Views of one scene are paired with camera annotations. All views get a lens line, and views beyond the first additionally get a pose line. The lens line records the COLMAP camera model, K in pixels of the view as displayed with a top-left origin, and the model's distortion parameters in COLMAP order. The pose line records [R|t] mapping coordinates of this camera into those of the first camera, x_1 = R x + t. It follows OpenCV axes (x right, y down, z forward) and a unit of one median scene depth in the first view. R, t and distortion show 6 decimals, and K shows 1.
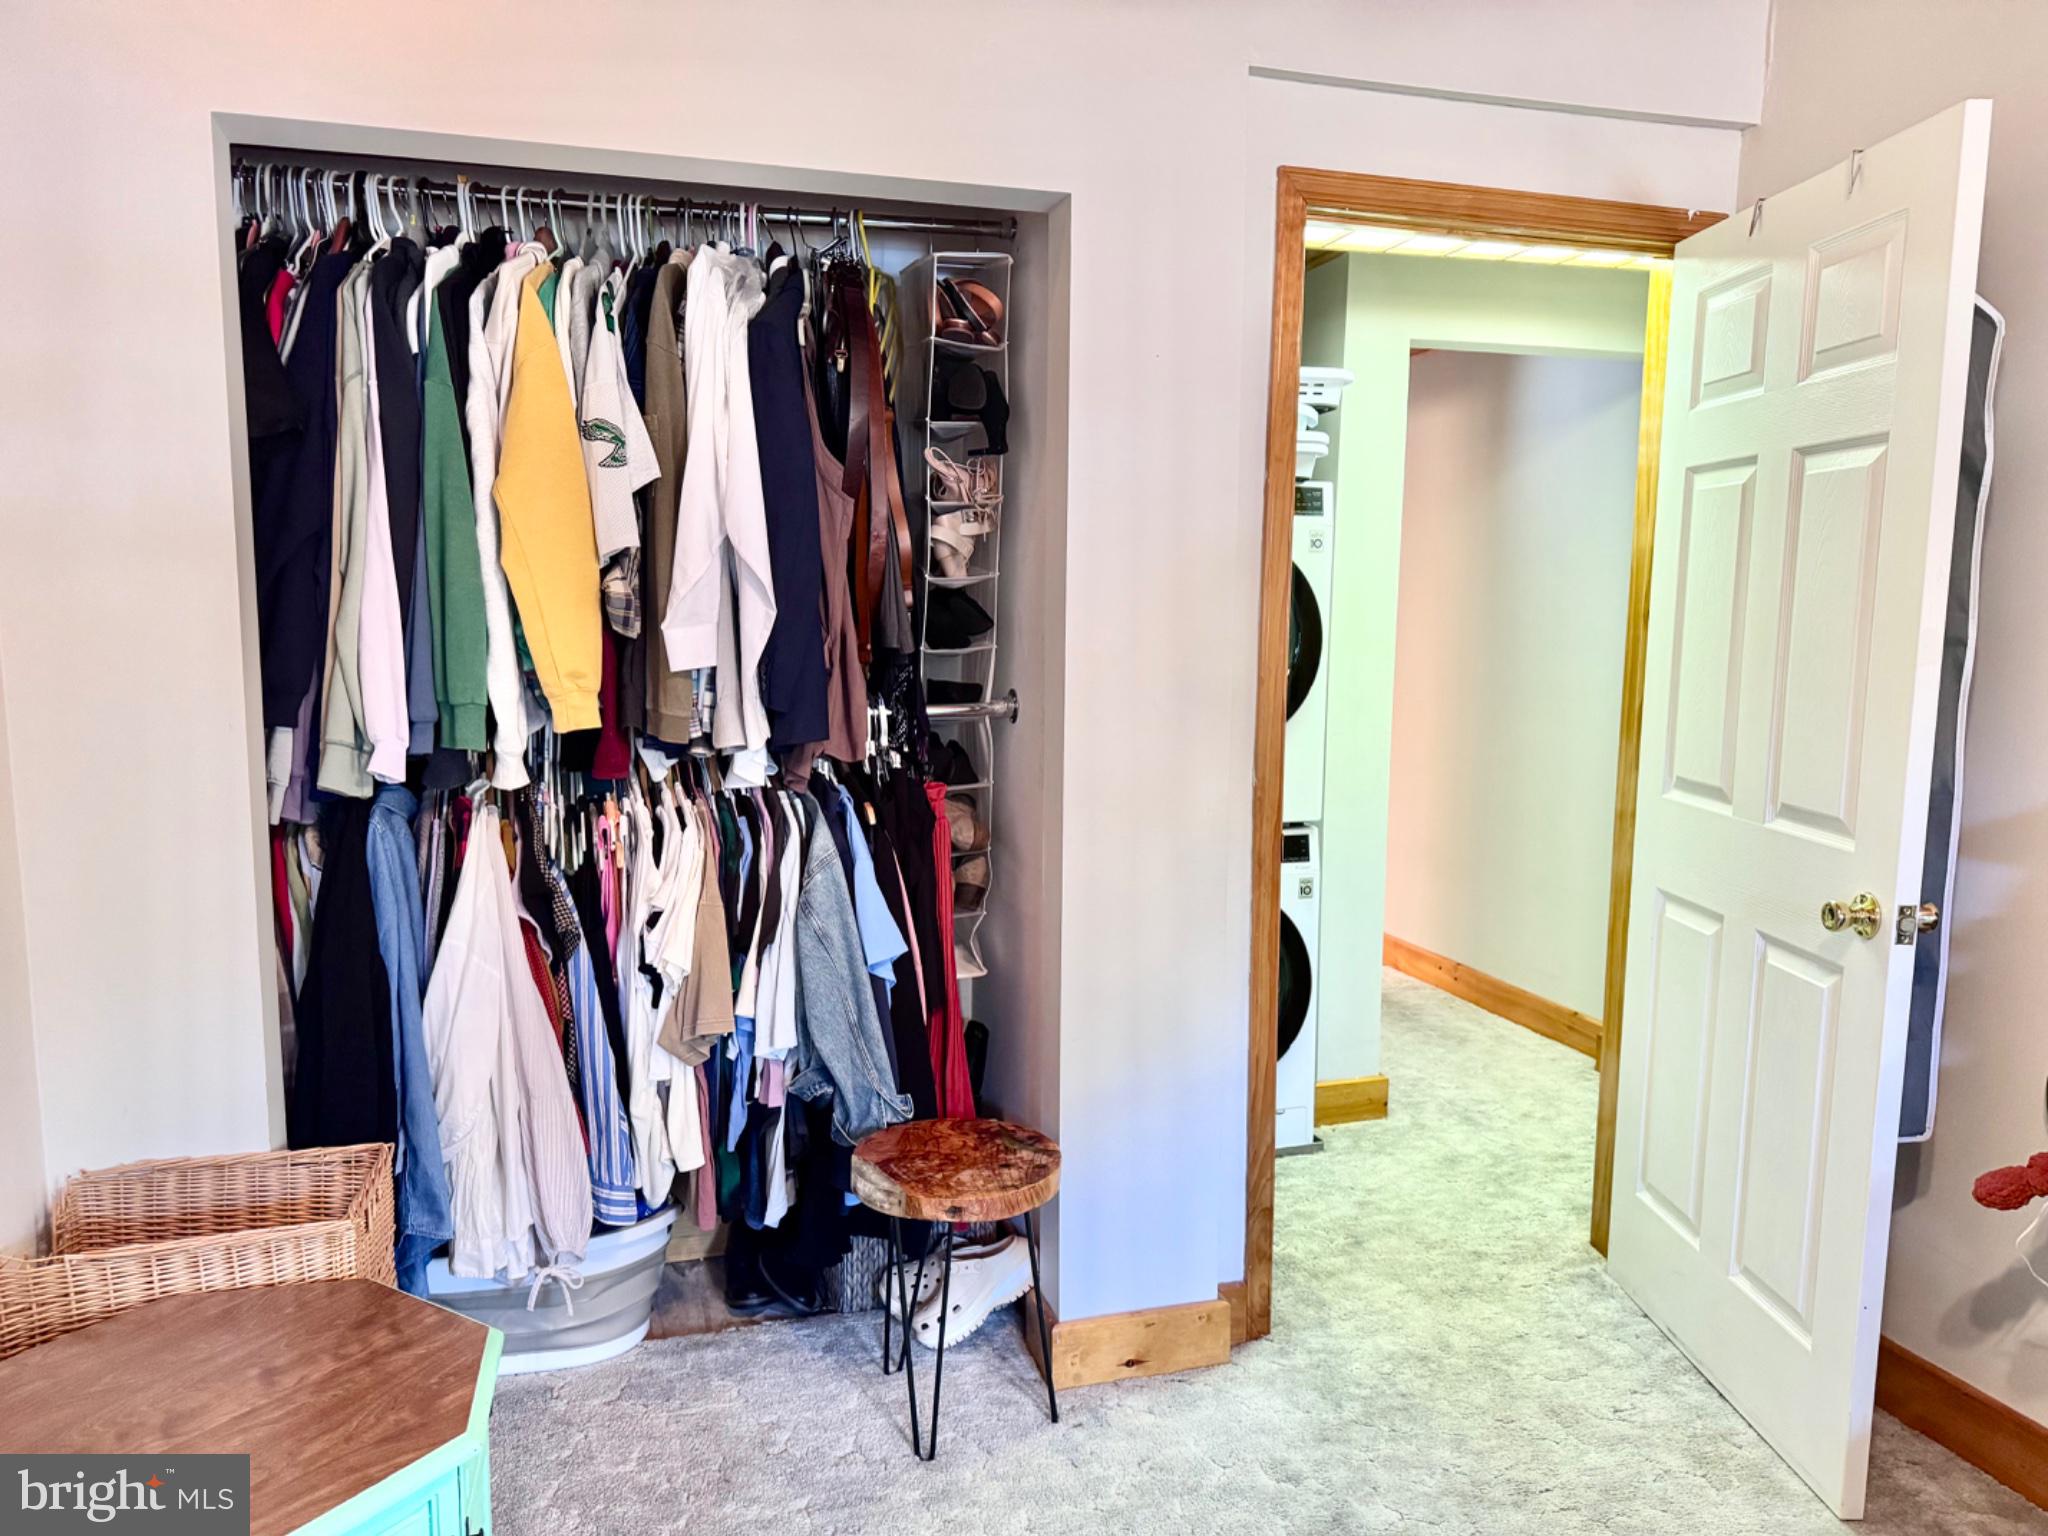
lens RADIAL K [[1442.7, 0, 1026.2], [0, 1442.7, 786.3], [0, 0, 1]] dist [0.003013, -0.045614]
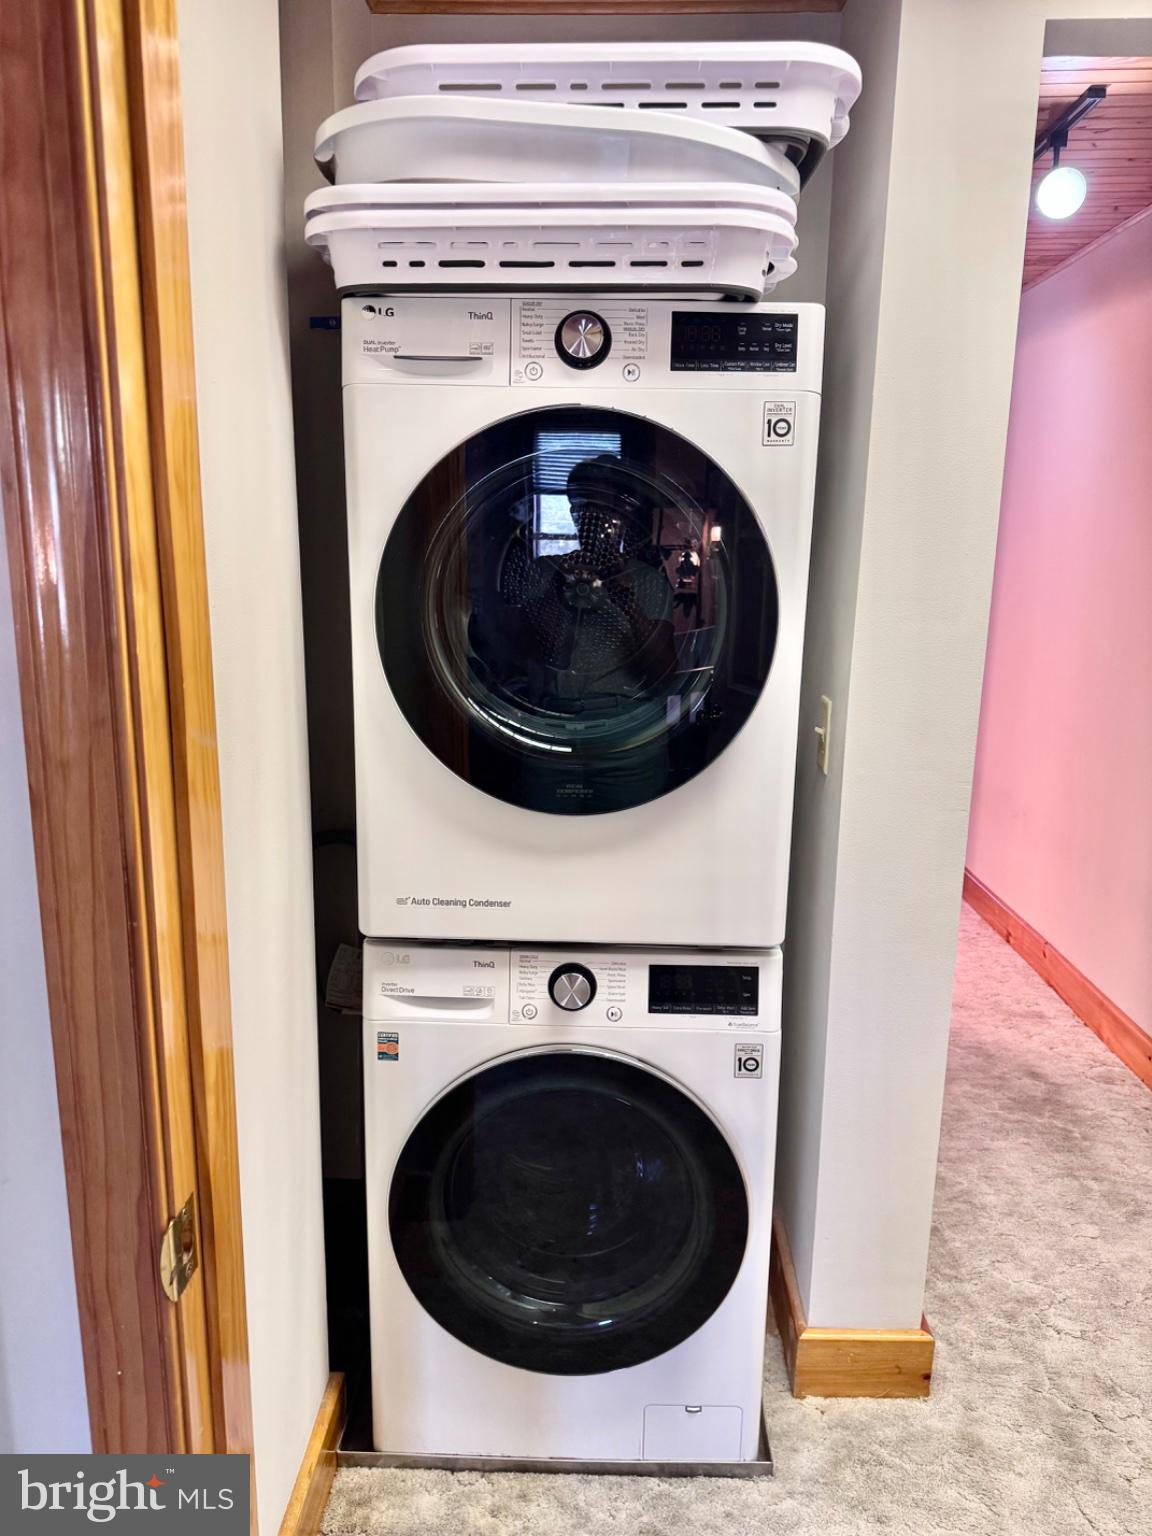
lens RADIAL K [[1082.0, 0, 576.0], [0, 1082.0, 768.0], [0, 0, 1]] dist [0.003013, -0.045614]
pose [[0.943494, 0.078383, -0.321987, 0.248587], [-0.051283, 0.994455, 0.091814, -0.075042], [0.327398, -0.070114, 0.942282, 0.568577]]
